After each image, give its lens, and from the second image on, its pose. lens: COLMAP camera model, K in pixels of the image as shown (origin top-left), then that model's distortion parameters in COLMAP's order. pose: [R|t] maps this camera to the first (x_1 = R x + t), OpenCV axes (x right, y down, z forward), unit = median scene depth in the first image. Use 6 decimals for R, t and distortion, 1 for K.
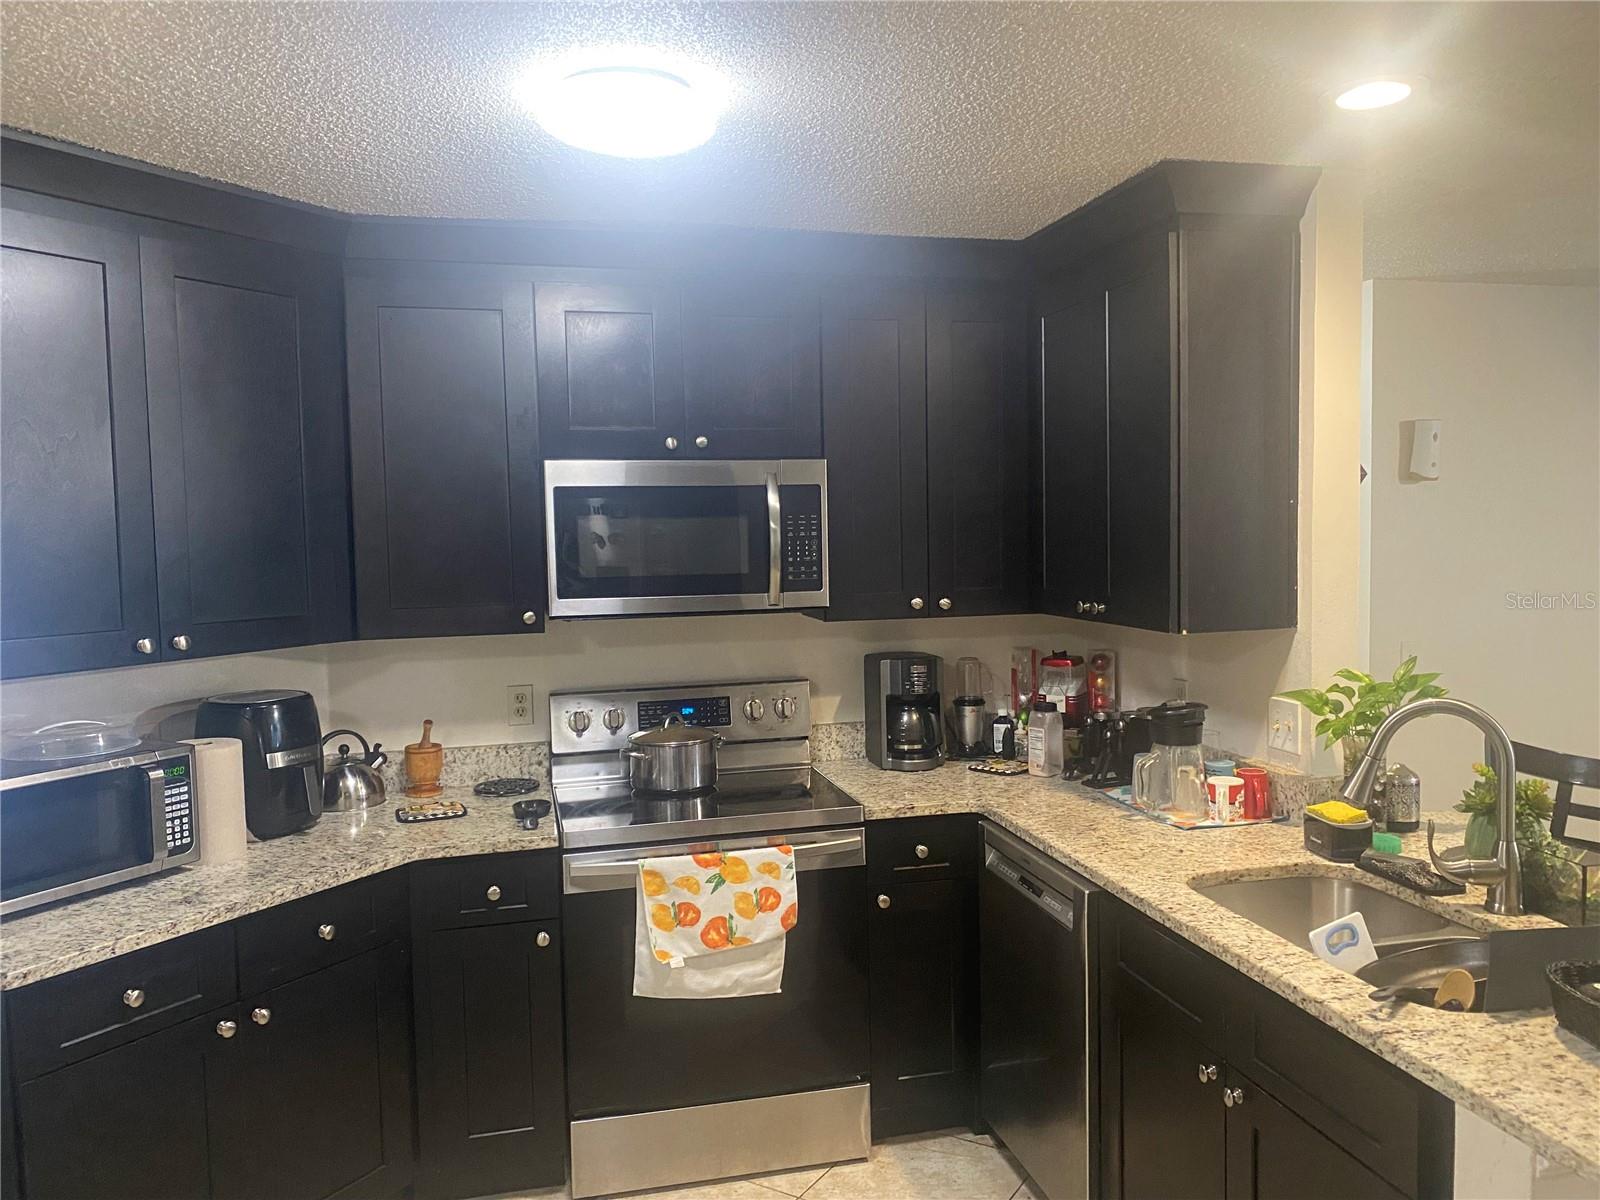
lens RADIAL K [[1233.8, 0, 814.1], [0, 1233.8, 601.6], [0, 0, 1]] dist [0.060225, -0.046211]
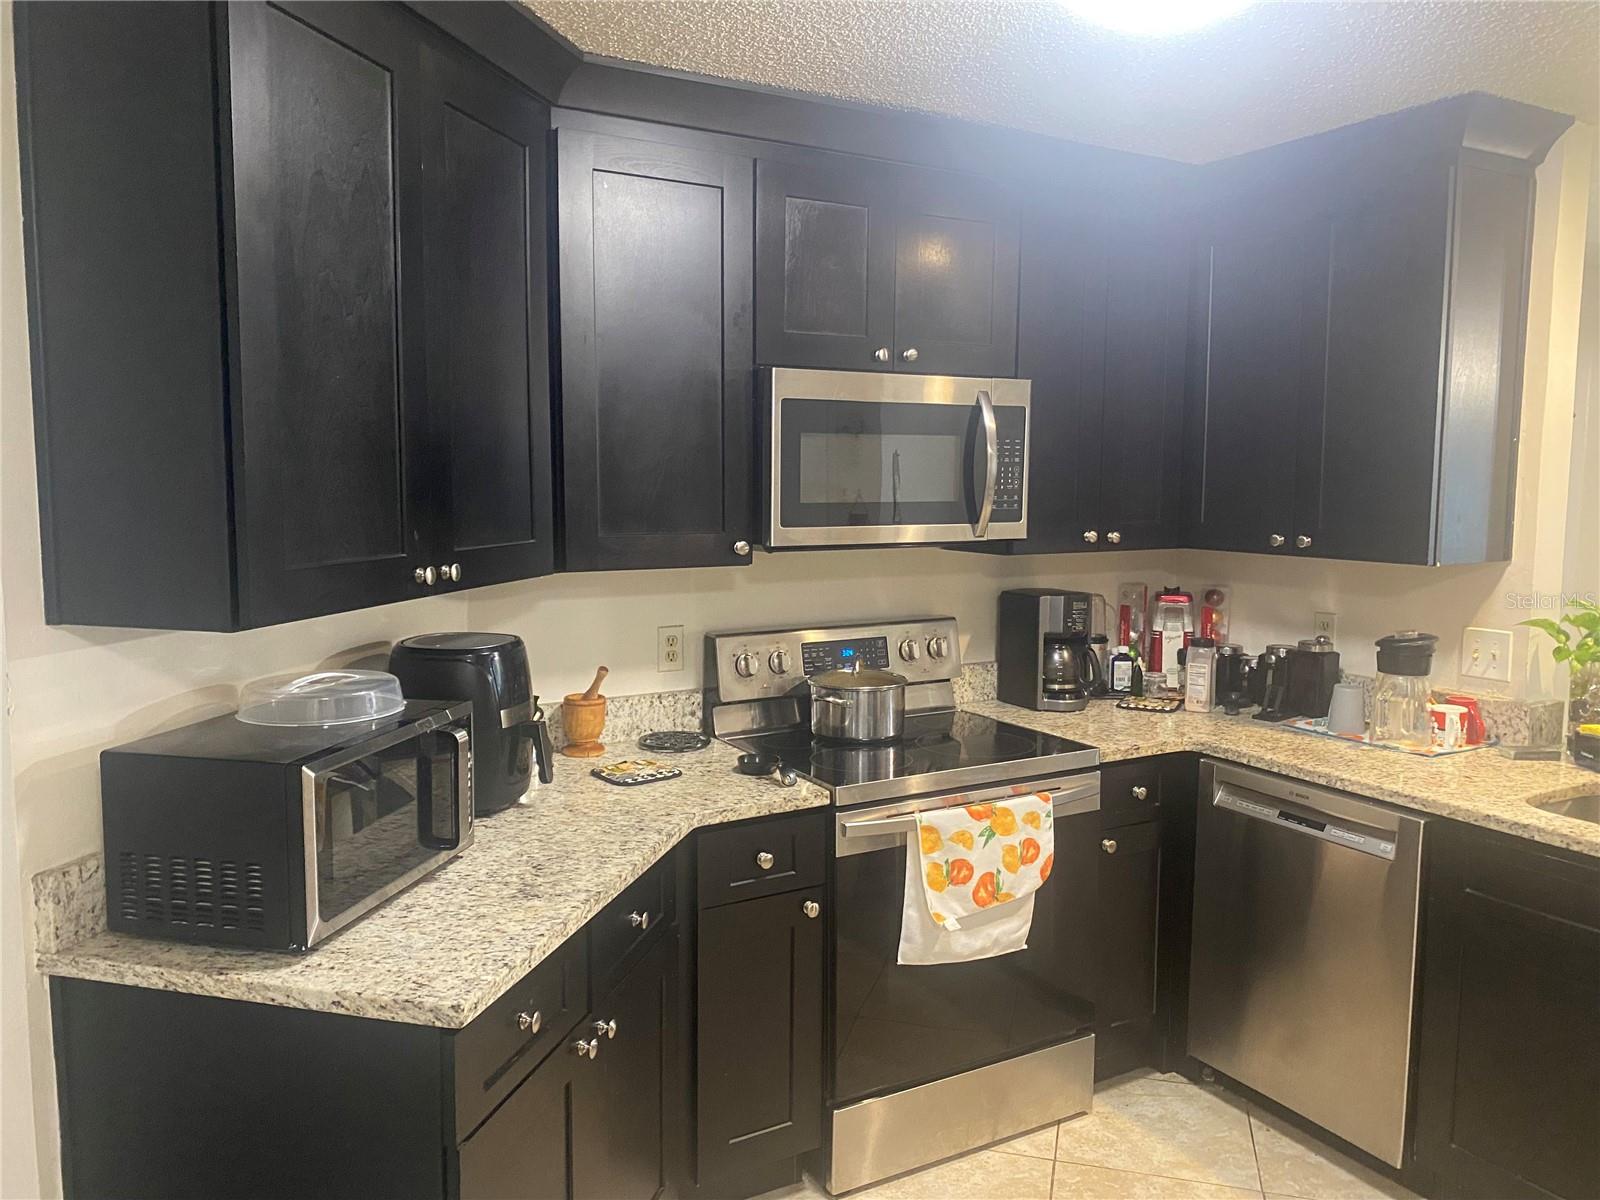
lens RADIAL K [[1233.8, 0, 785.6], [0, 1233.8, 594.1], [0, 0, 1]] dist [0.060225, -0.046211]
pose [[0.960889, -0.004020, 0.276903, -0.449743], [-0.006054, 0.999351, 0.035517, 0.014778], [-0.276866, -0.035804, 0.960241, 0.154569]]
